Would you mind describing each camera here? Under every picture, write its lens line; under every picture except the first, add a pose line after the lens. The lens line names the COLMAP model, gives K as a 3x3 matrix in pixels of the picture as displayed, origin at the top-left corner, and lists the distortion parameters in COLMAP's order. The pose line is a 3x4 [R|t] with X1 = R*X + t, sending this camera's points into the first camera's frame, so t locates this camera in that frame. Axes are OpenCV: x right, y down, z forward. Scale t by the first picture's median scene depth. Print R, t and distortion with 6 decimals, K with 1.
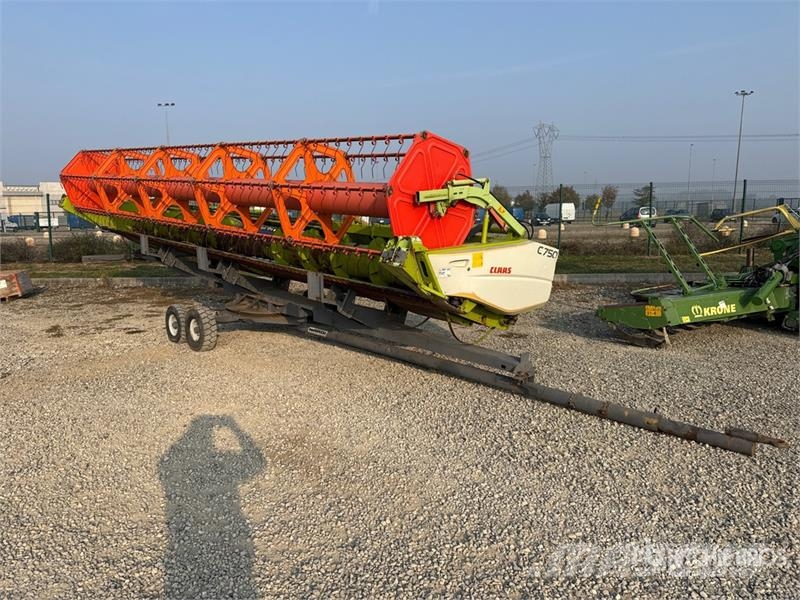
lens RADIAL K [[587.3, 0, 400.0], [0, 587.3, 300.0], [0, 0, 1]] dist [0.109967, -0.153050]
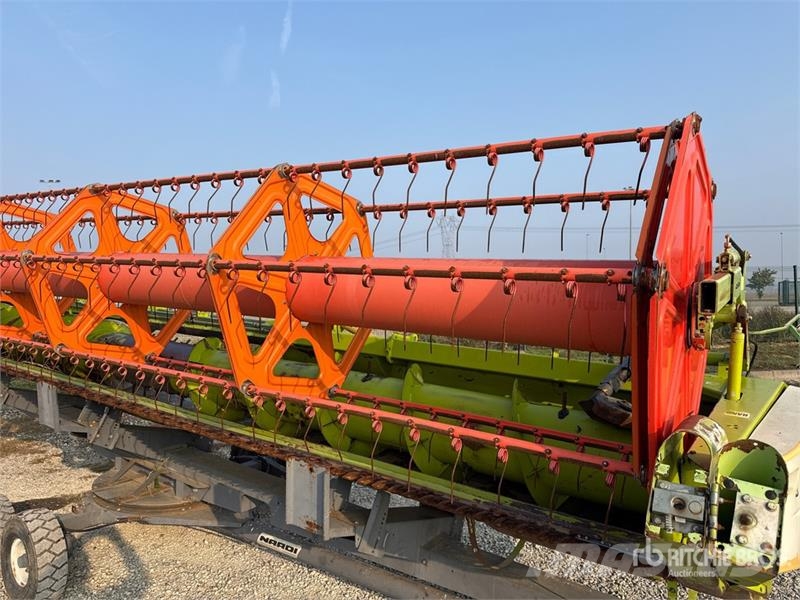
lens RADIAL K [[577.5, 0, 412.7], [0, 577.5, 301.4], [0, 0, 1]] dist [0.037864, -0.054041]
pose [[0.982193, -0.002424, 0.187859, -0.147358], [0.028295, 0.990420, -0.135156, -0.104608], [-0.185732, 0.138065, 0.972852, 0.557332]]
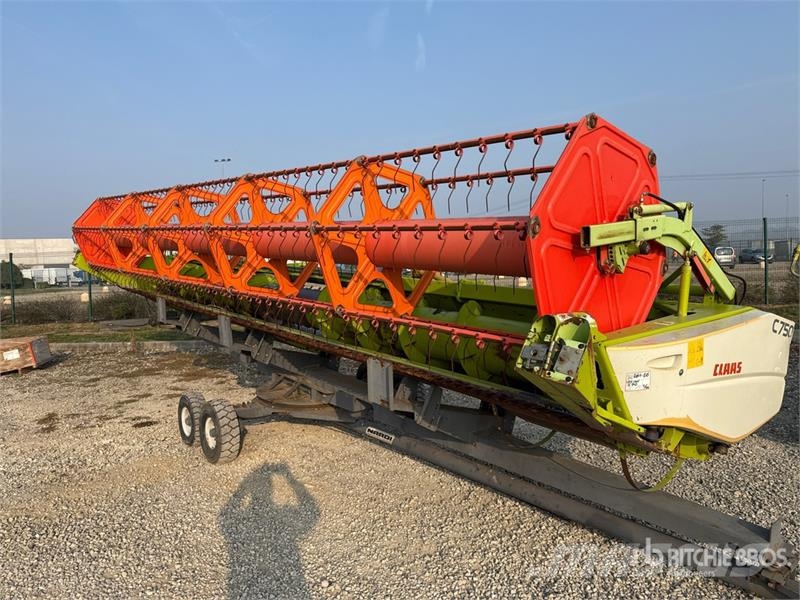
lens RADIAL K [[577.5, 0, 395.3], [0, 577.5, 300.9], [0, 0, 1]] dist [0.106705, -0.134267]
pose [[0.995757, -0.017385, -0.090367, -0.069679], [0.010619, 0.997140, -0.074830, -0.064757], [0.091409, 0.073553, 0.993093, 0.375556]]
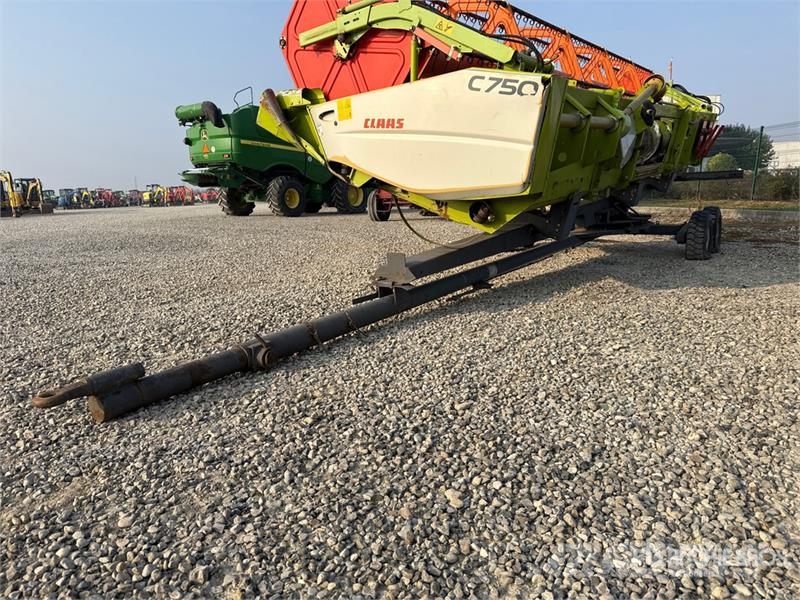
lens RADIAL K [[577.5, 0, 395.3], [0, 577.5, 300.9], [0, 0, 1]] dist [0.106705, -0.134267]
pose [[0.140993, 0.180397, -0.973436, 0.743828], [-0.119954, 0.979127, 0.164078, 0.032508], [0.982717, 0.093633, 0.159690, 0.798706]]
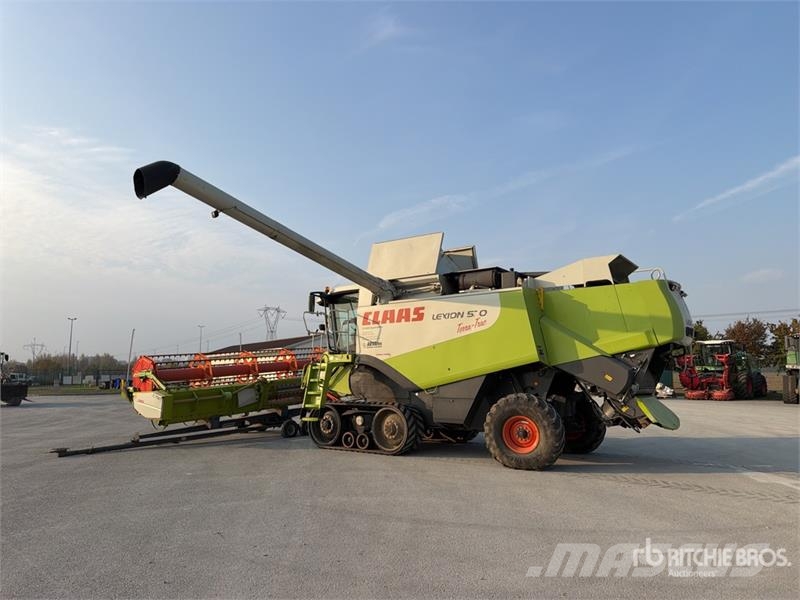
lens RADIAL K [[577.5, 0, 395.3], [0, 577.5, 300.9], [0, 0, 1]] dist [0.106705, -0.134267]
pose [[0.062699, -0.109027, -0.992059, 2.742283], [-0.142403, 0.982868, -0.117017, -0.323578], [0.987821, 0.148609, 0.046099, 1.753189]]
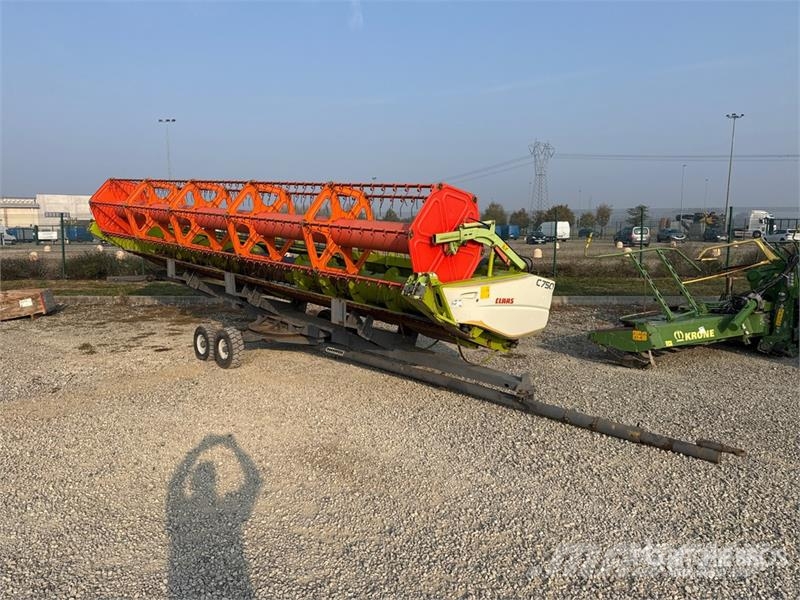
lens RADIAL K [[590.6, 0, 401.0], [0, 590.6, 298.5], [0, 0, 1]] dist [0.128809, -0.203941]
pose [[0.999908, 0.008083, 0.010938, -0.037108], [-0.007791, 0.999620, -0.026457, -0.019775], [-0.011148, 0.026369, 0.999590, -0.129965]]
